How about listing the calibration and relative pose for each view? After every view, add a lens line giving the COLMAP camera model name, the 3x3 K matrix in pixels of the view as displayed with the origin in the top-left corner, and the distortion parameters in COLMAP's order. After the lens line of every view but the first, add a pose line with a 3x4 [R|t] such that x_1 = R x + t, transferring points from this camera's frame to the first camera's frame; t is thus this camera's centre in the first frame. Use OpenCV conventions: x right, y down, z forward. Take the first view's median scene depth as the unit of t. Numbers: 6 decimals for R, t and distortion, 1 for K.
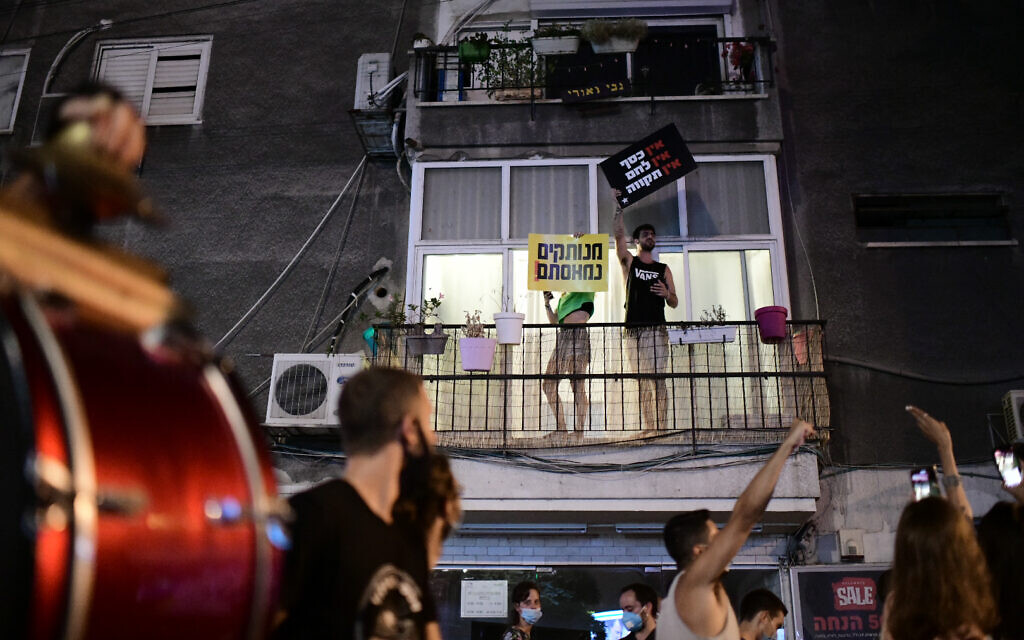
lens RADIAL K [[1019.1, 0, 512.0], [0, 1019.1, 320.0], [0, 0, 1]] dist [-0.062935, 0.032287]
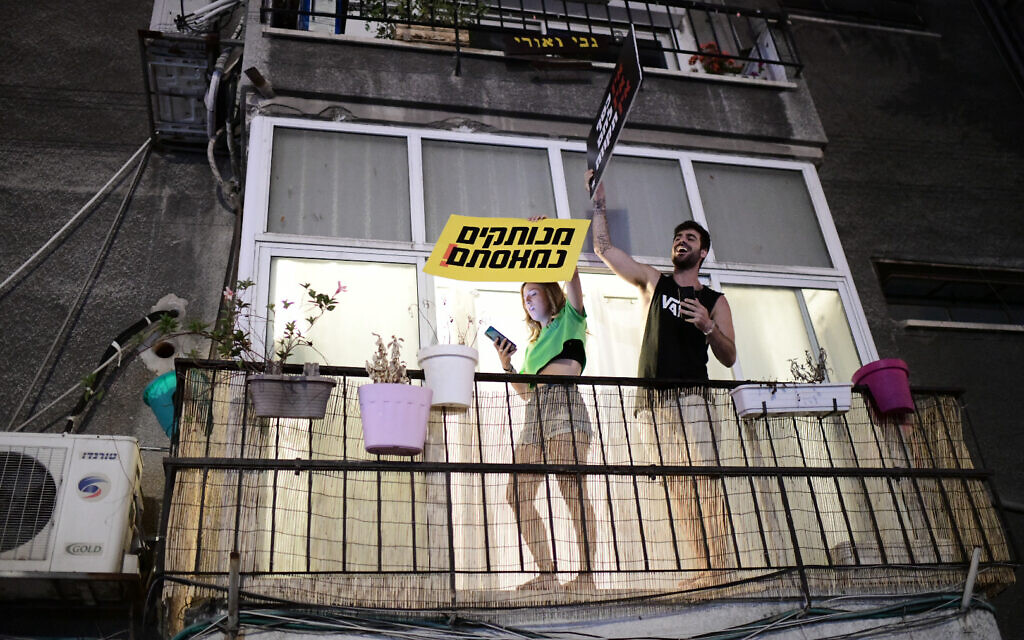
lens RADIAL K [[1019.1, 0, 512.0], [0, 1019.1, 320.0], [0, 0, 1]] dist [-0.062935, 0.032287]
pose [[0.957260, 0.072731, 0.279935, -0.110027], [-0.006256, 0.972847, -0.231366, 0.091205], [-0.289162, 0.219726, 0.931722, 0.450664]]
